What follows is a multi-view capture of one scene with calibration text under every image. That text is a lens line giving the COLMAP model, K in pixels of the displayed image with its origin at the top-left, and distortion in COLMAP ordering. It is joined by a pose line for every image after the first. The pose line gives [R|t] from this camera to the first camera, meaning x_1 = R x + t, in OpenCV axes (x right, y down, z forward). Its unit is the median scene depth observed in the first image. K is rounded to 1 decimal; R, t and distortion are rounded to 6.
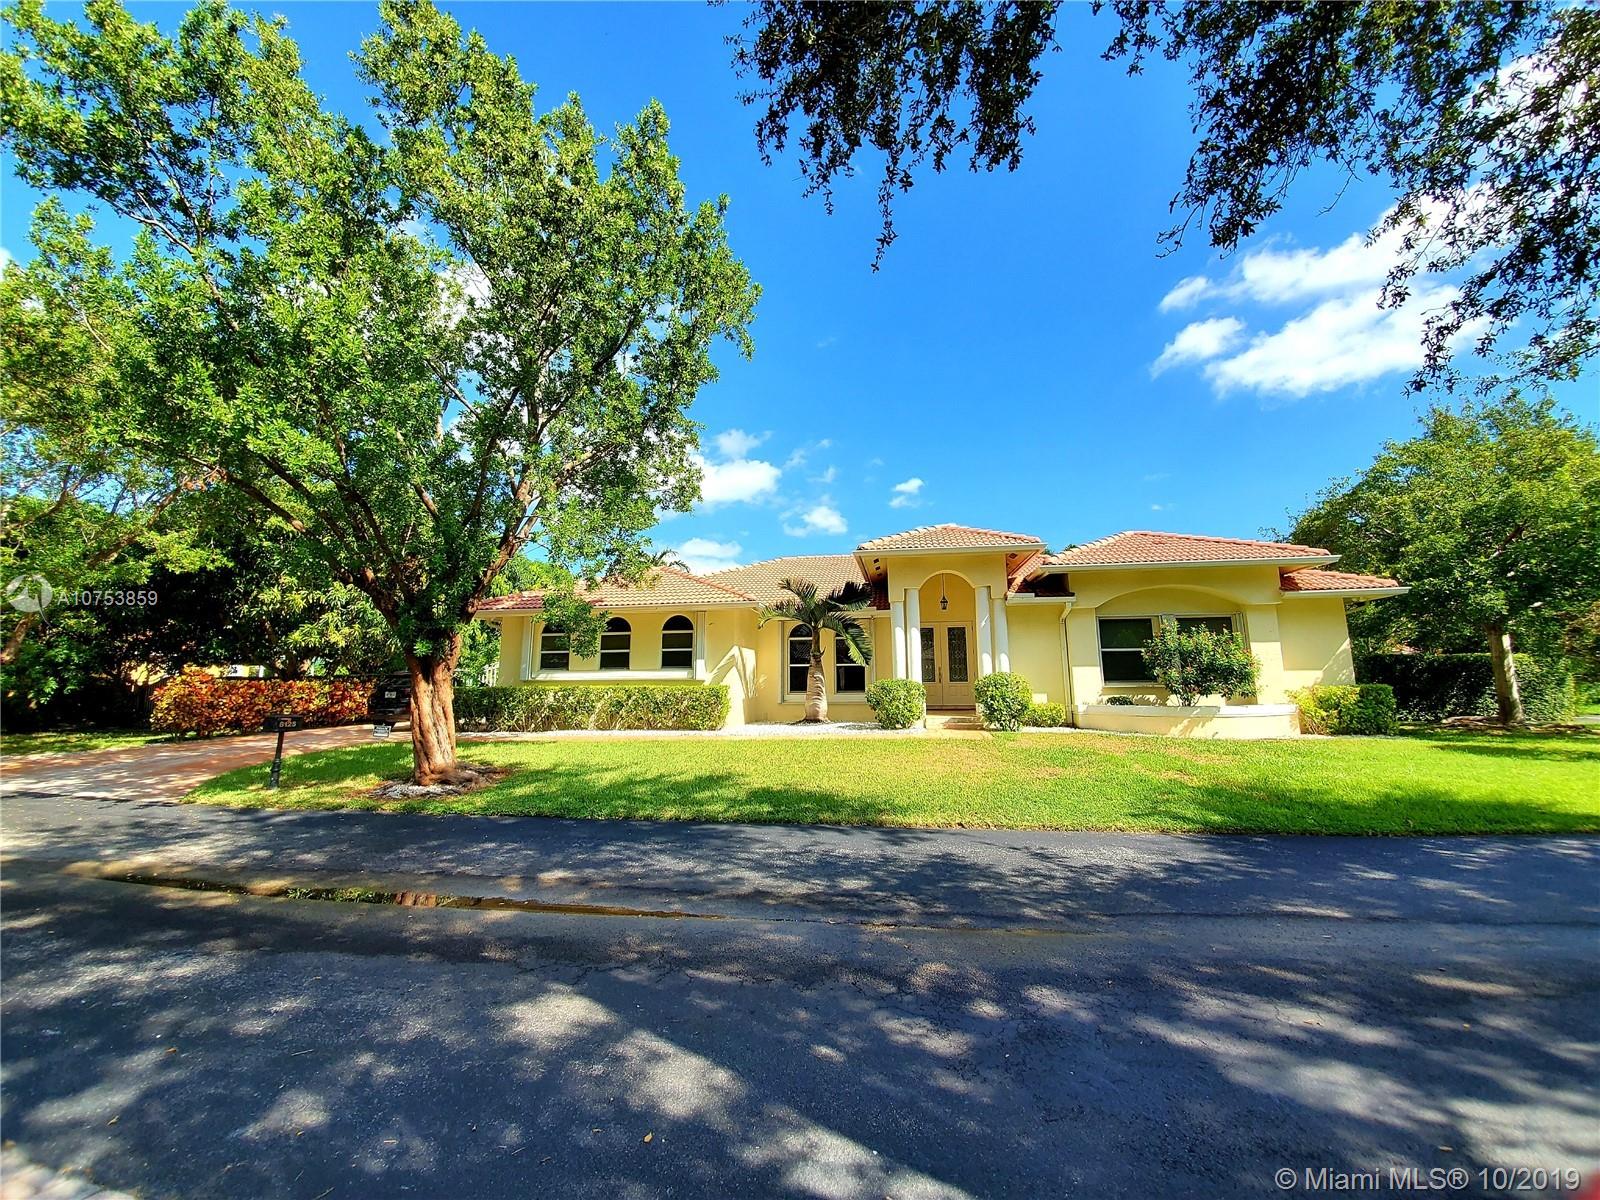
lens RADIAL K [[643.0, 0, 806.1], [0, 643.0, 583.8], [0, 0, 1]] dist [-0.003653, -0.001045]
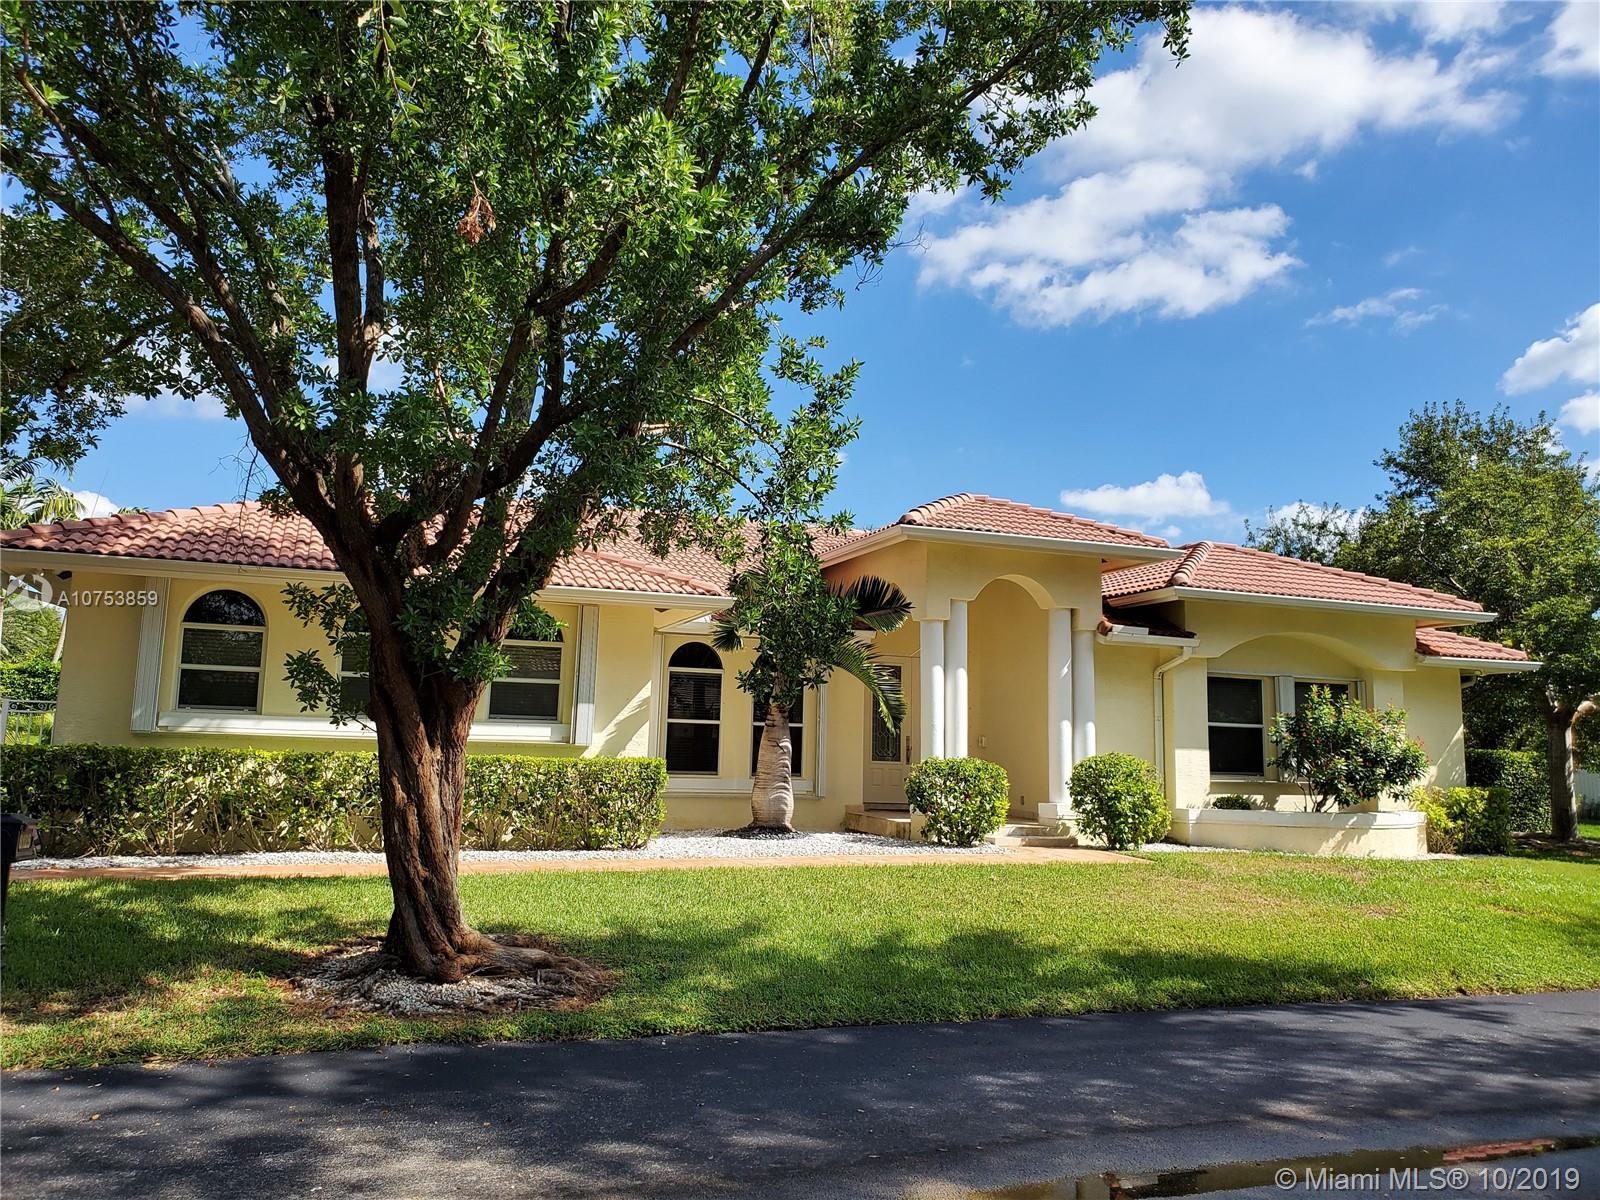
lens RADIAL K [[1249.5, 0, 803.6], [0, 1249.5, 614.8], [0, 0, 1]] dist [0.035093, -0.007949]
pose [[0.862997, 0.088225, 0.497446, -0.530337], [-0.108643, 0.994006, 0.012187, 0.022977], [-0.493389, -0.064561, 0.867410, 0.114448]]
